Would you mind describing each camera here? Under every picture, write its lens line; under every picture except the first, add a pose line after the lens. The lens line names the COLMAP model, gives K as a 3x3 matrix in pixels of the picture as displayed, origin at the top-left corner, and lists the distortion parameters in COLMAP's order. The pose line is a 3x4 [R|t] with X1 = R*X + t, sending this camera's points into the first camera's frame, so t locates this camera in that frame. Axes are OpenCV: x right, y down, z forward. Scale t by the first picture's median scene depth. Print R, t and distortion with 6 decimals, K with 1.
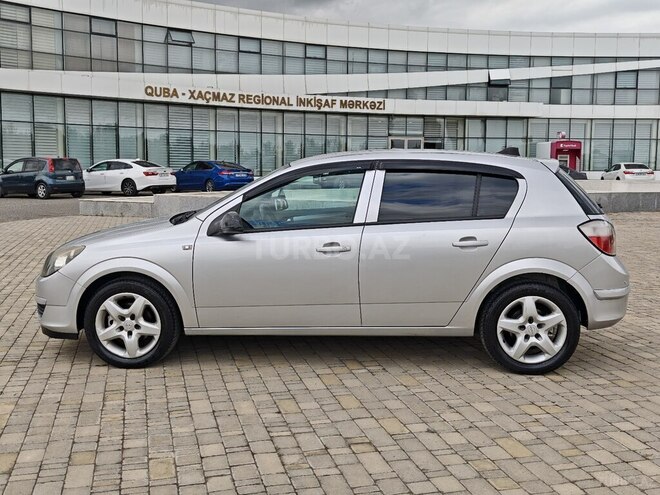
lens RADIAL K [[742.0, 0, 337.4], [0, 742.0, 236.7], [0, 0, 1]] dist [0.090175, -0.235259]
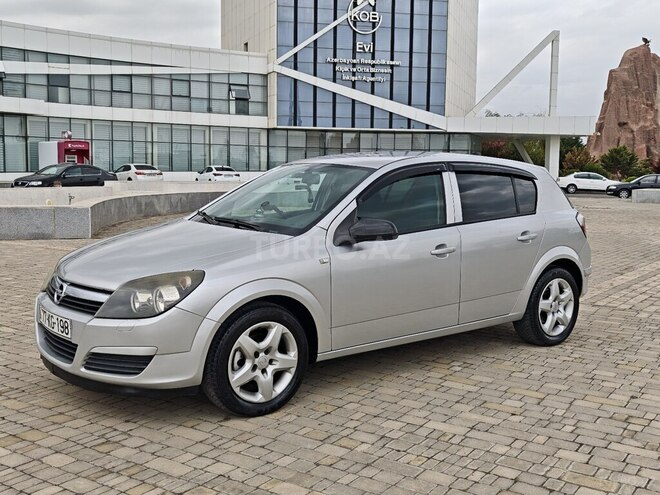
lens RADIAL K [[742.0, 0, 337.4], [0, 742.0, 236.7], [0, 0, 1]] dist [0.090175, -0.235259]
pose [[0.747374, -0.057880, 0.661877, -0.113814], [0.058393, 0.998065, 0.021343, -0.004683], [-0.661832, 0.022698, 0.749308, 0.050192]]
